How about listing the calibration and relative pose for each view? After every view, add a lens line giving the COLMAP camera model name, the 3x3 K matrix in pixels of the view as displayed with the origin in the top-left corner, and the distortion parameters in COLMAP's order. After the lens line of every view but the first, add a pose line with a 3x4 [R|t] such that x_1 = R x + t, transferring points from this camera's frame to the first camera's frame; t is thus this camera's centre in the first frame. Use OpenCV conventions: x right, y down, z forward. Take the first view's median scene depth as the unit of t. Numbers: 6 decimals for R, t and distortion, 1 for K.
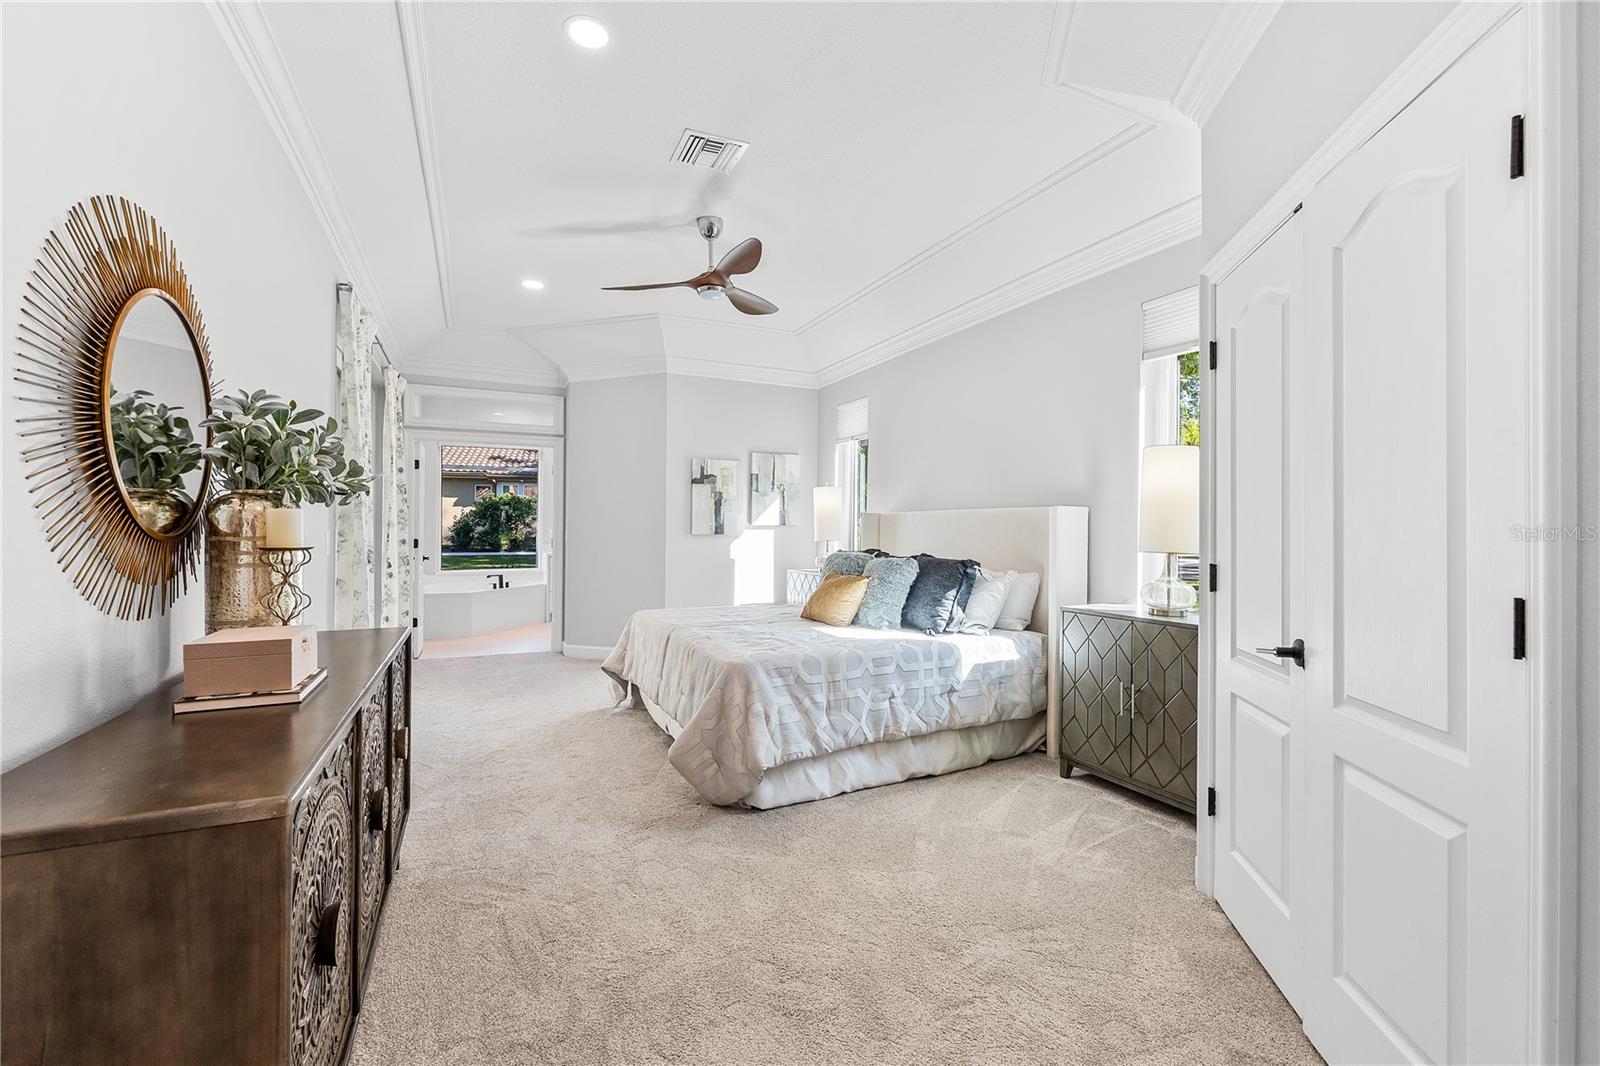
lens RADIAL K [[673.8, 0, 794.2], [0, 673.8, 527.7], [0, 0, 1]] dist [-0.002986, -0.000520]
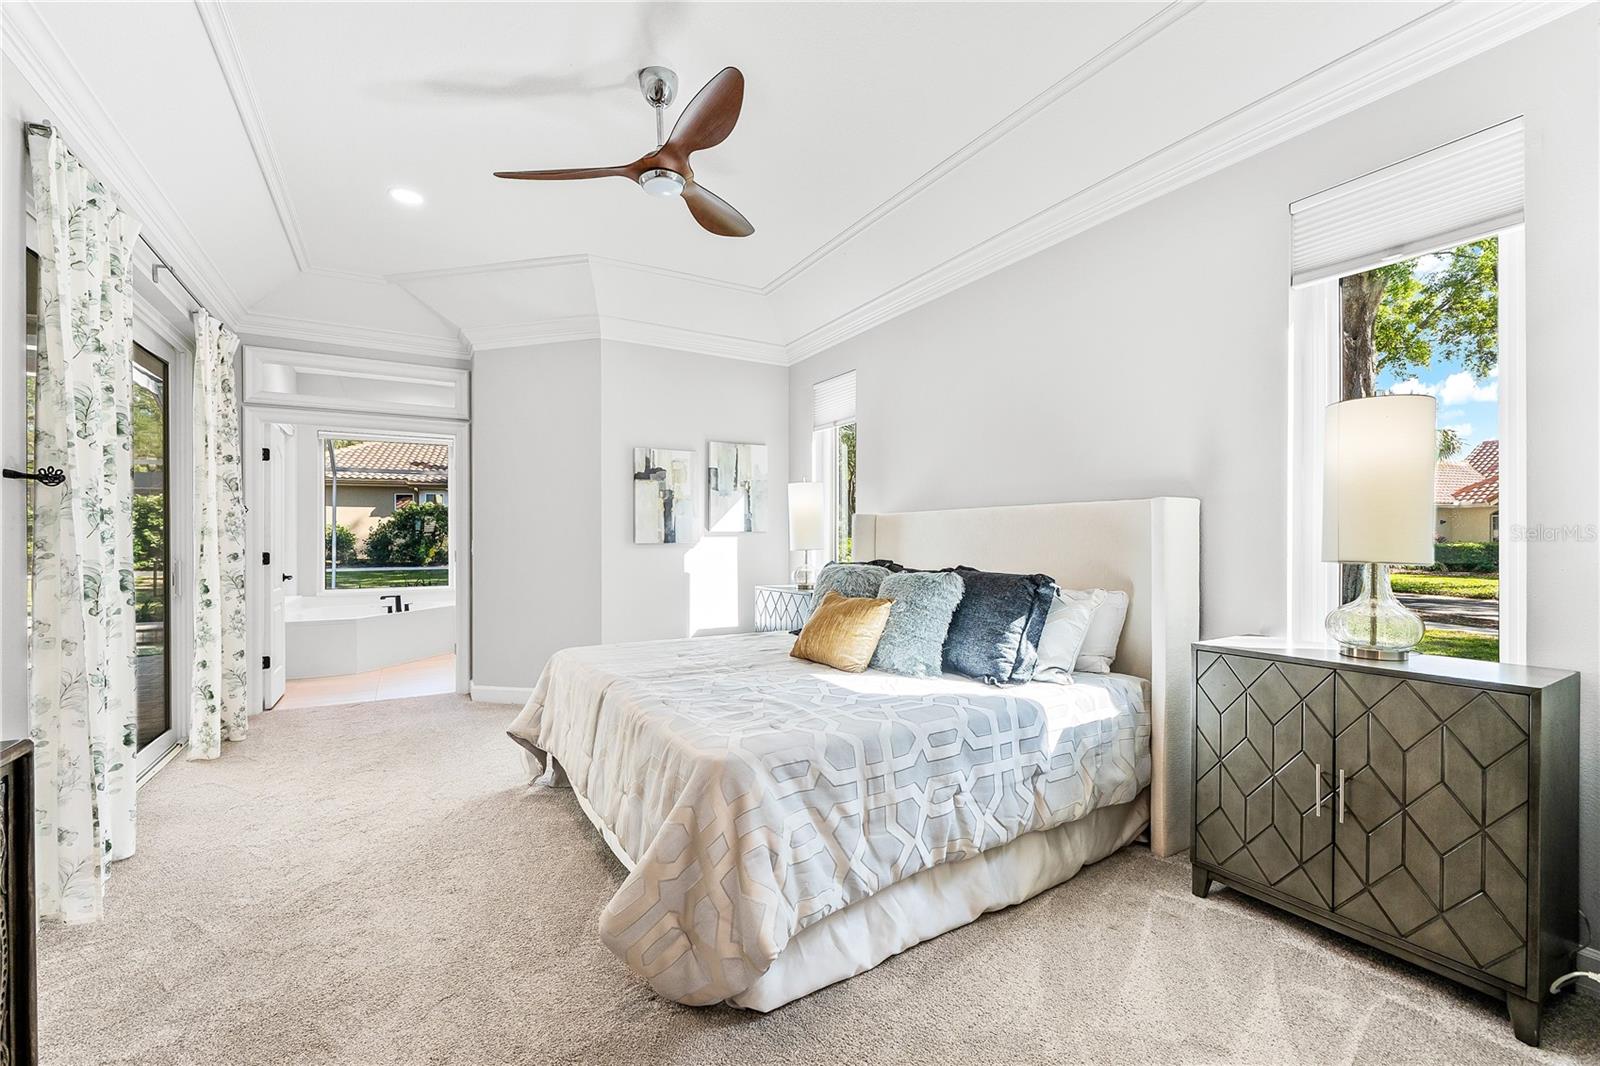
lens RADIAL K [[690.1, 0, 796.1], [0, 690.1, 544.1], [0, 0, 1]] dist [0.002841, 0.000067]
pose [[0.996753, -0.008638, 0.080052, -0.049748], [0.007840, 0.999916, 0.010286, 0.006818], [-0.080134, -0.009625, 0.996738, 0.310693]]
